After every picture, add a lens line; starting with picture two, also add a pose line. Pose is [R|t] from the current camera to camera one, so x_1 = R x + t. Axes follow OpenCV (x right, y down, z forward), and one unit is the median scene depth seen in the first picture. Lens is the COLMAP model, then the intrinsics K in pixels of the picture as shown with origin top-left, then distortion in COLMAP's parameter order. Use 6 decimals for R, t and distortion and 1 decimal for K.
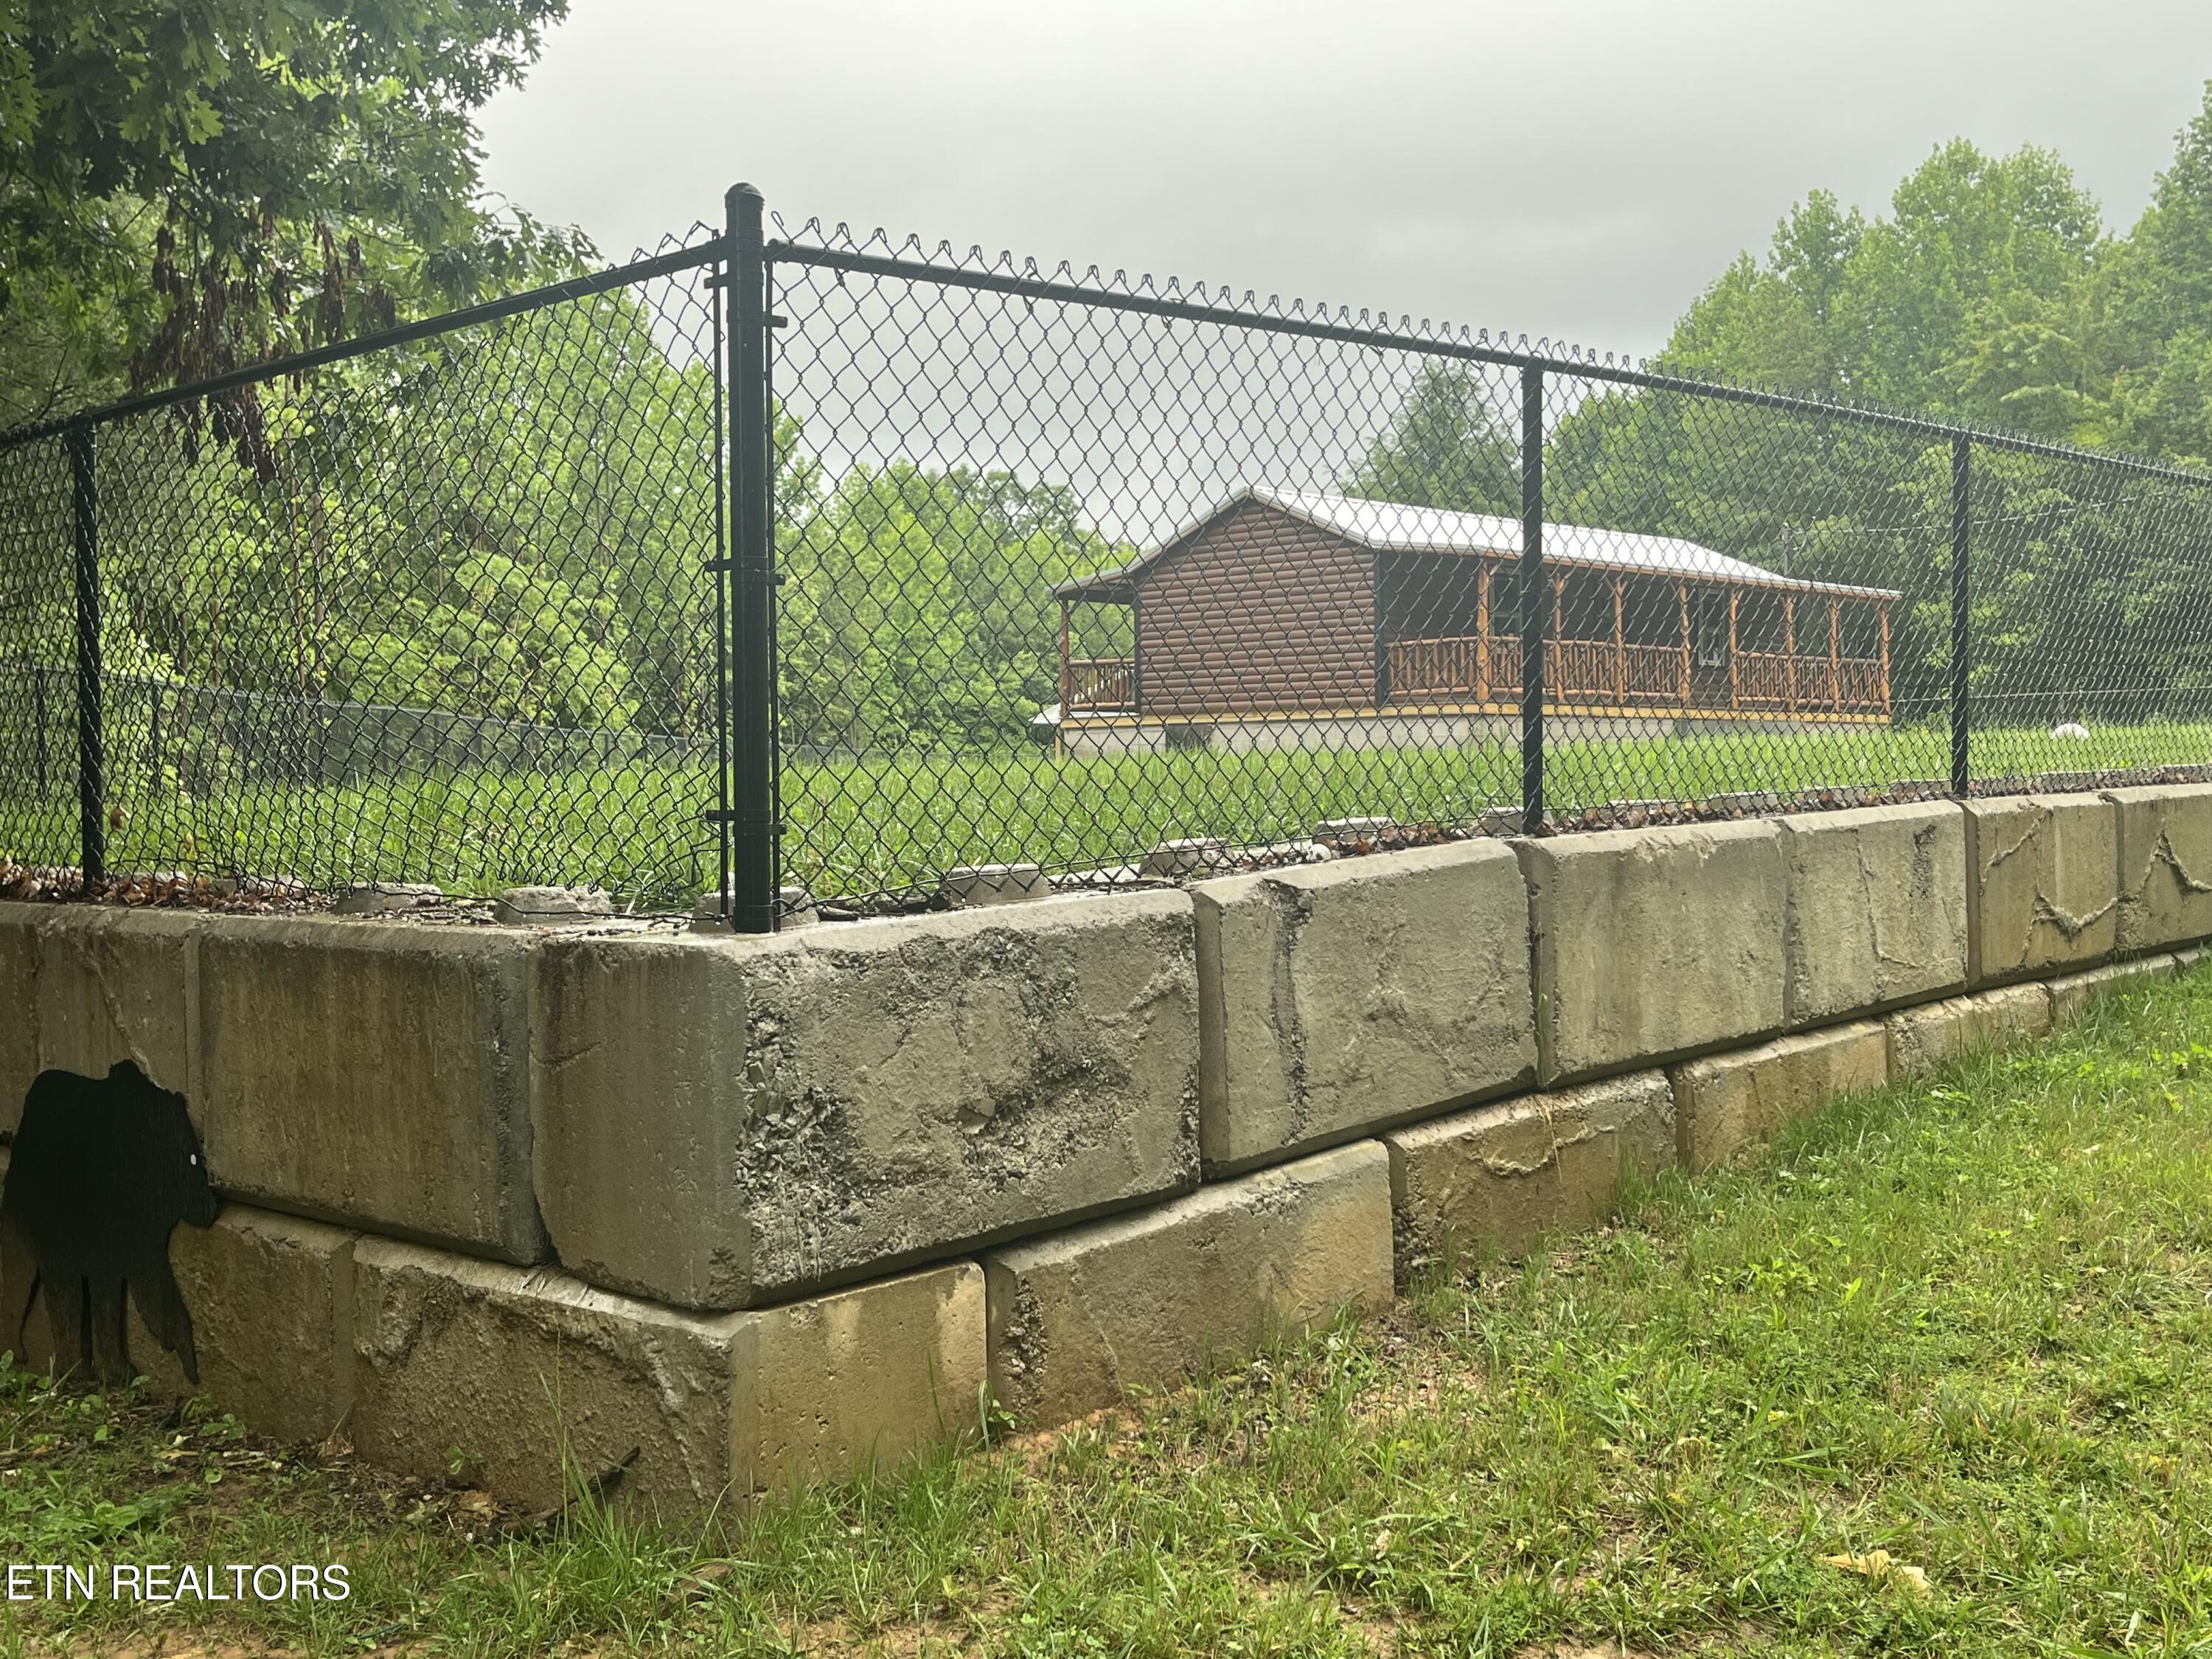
lens RADIAL K [[2263.2, 0, 1106.0], [0, 2263.2, 829.5], [0, 0, 1]] dist [0.033869, 0.012857]
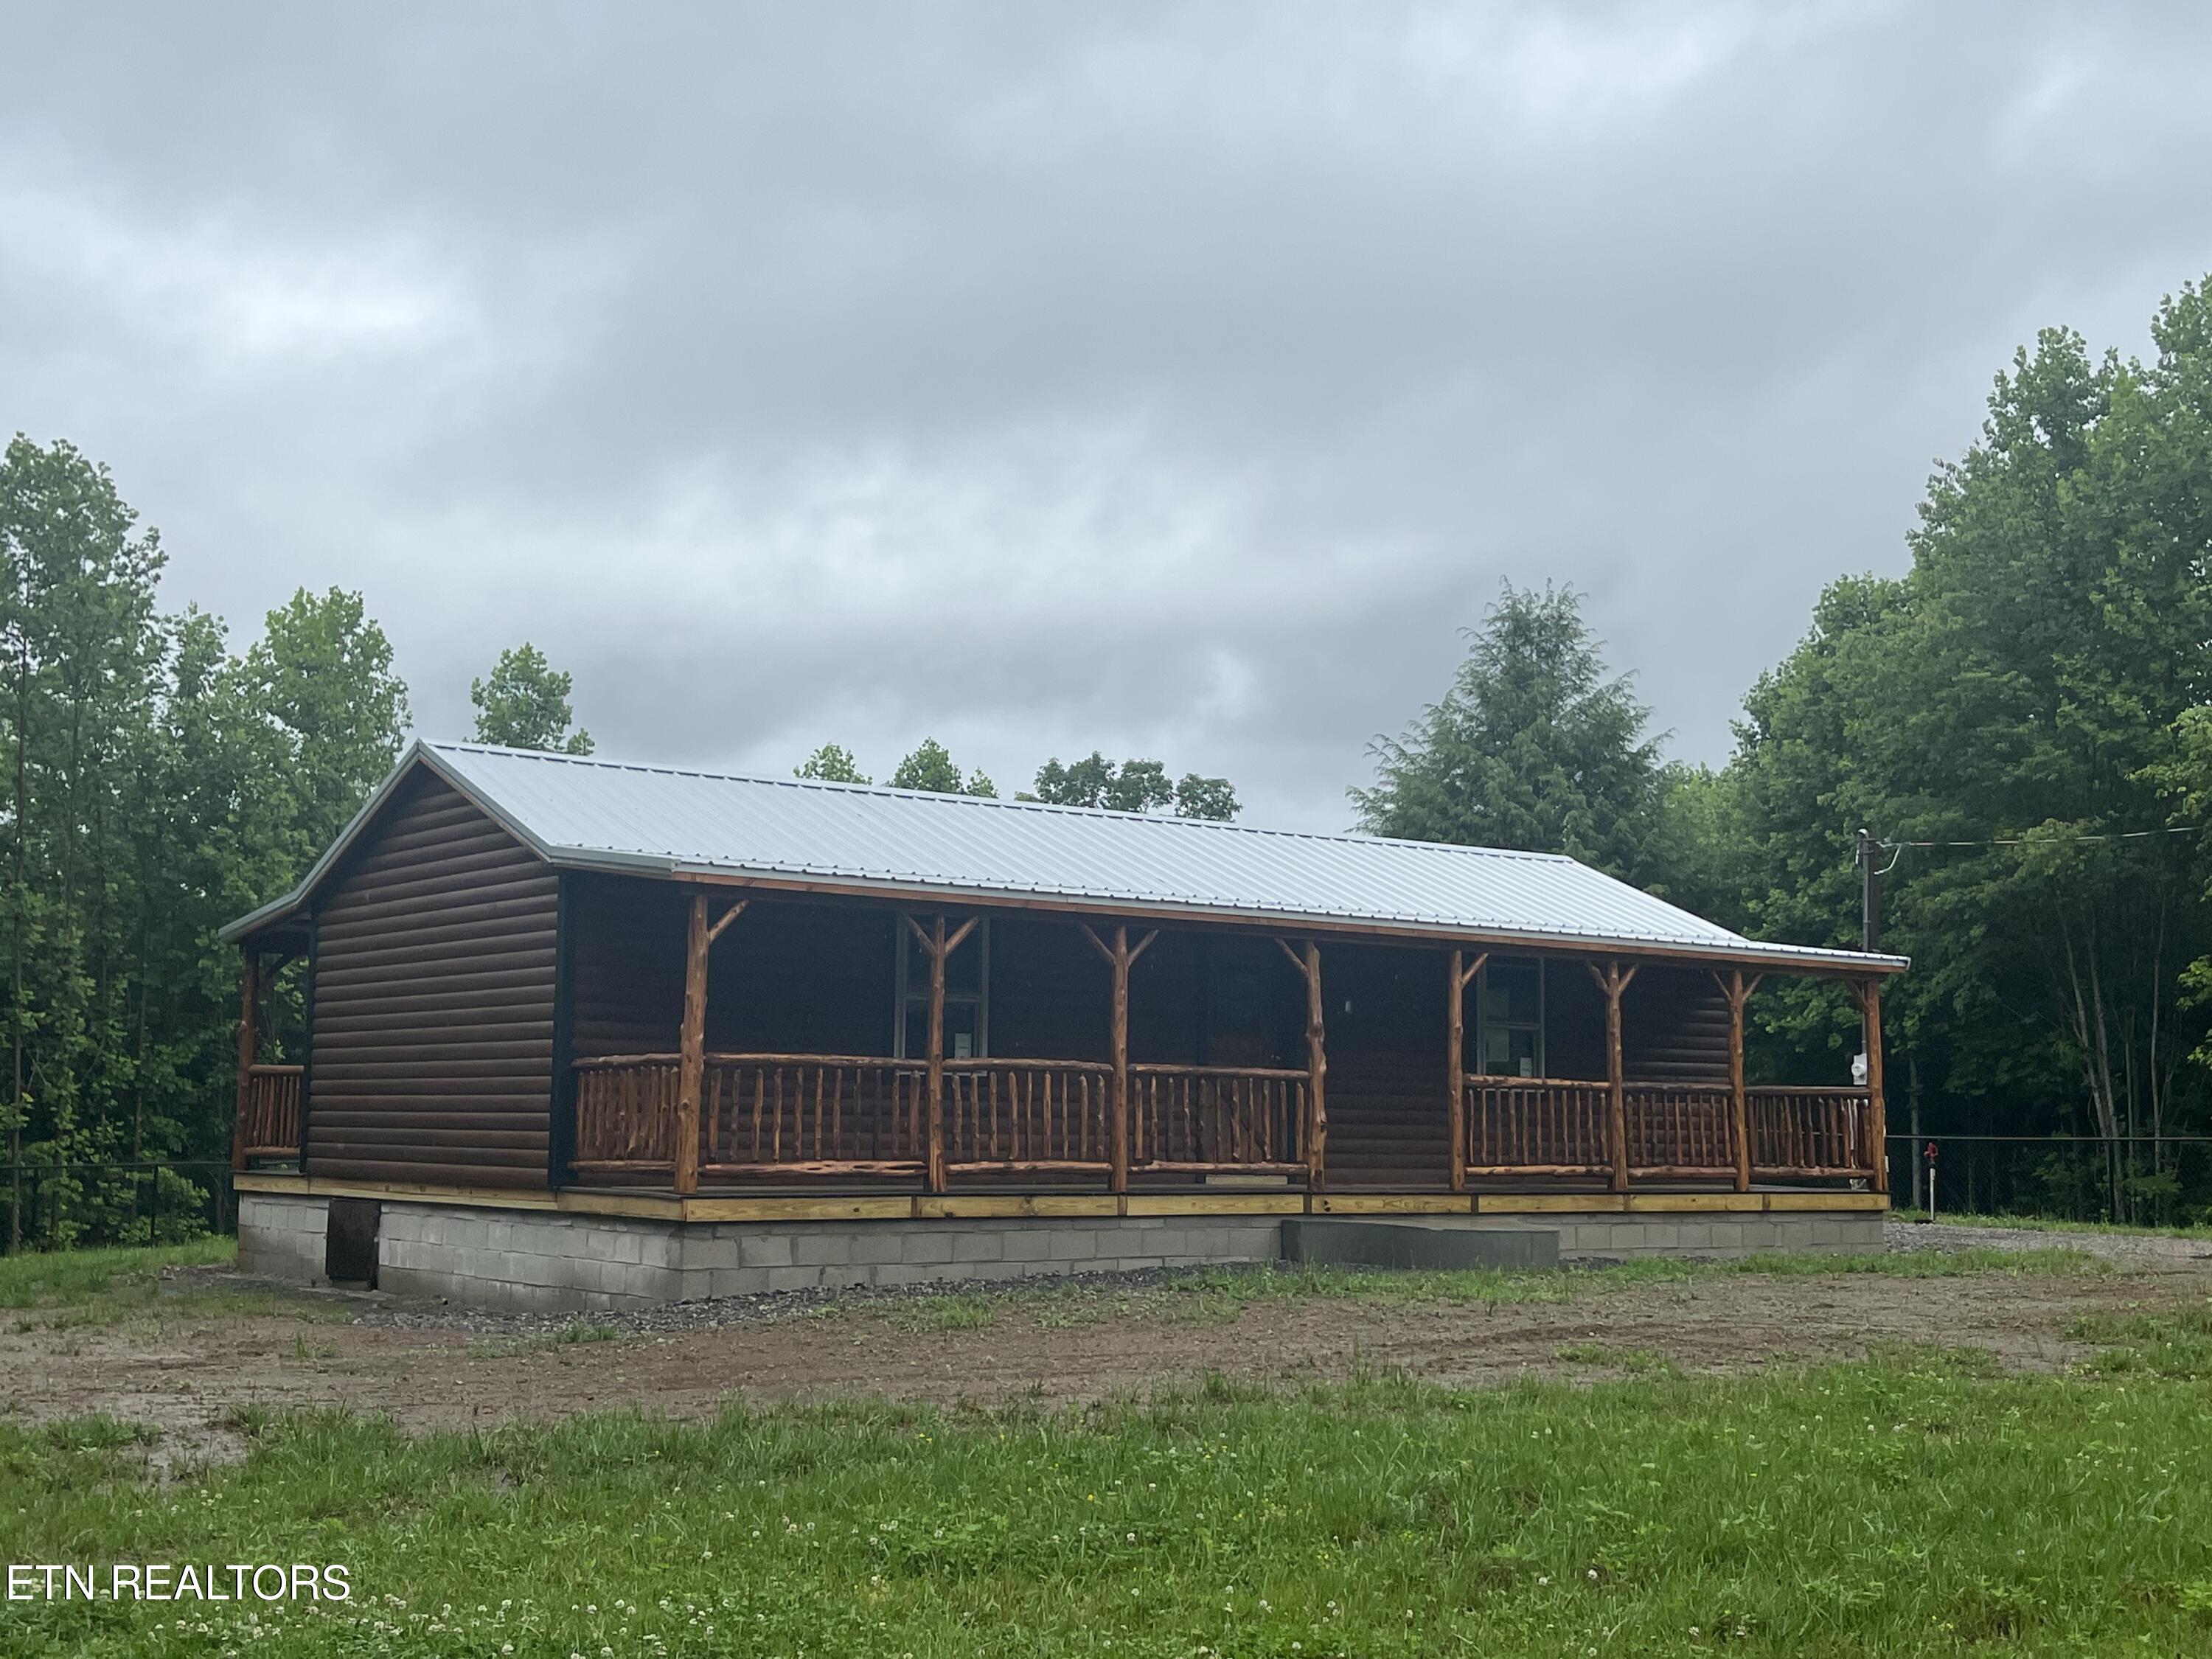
lens RADIAL K [[2610.1, 0, 1106.0], [0, 2610.1, 829.5], [0, 0, 1]] dist [0.134303, -0.367772]
pose [[0.987222, 0.004118, -0.159295, 0.191883], [-0.026036, 0.990400, -0.135754, -0.034147], [0.157207, 0.138167, 0.977853, 0.277193]]
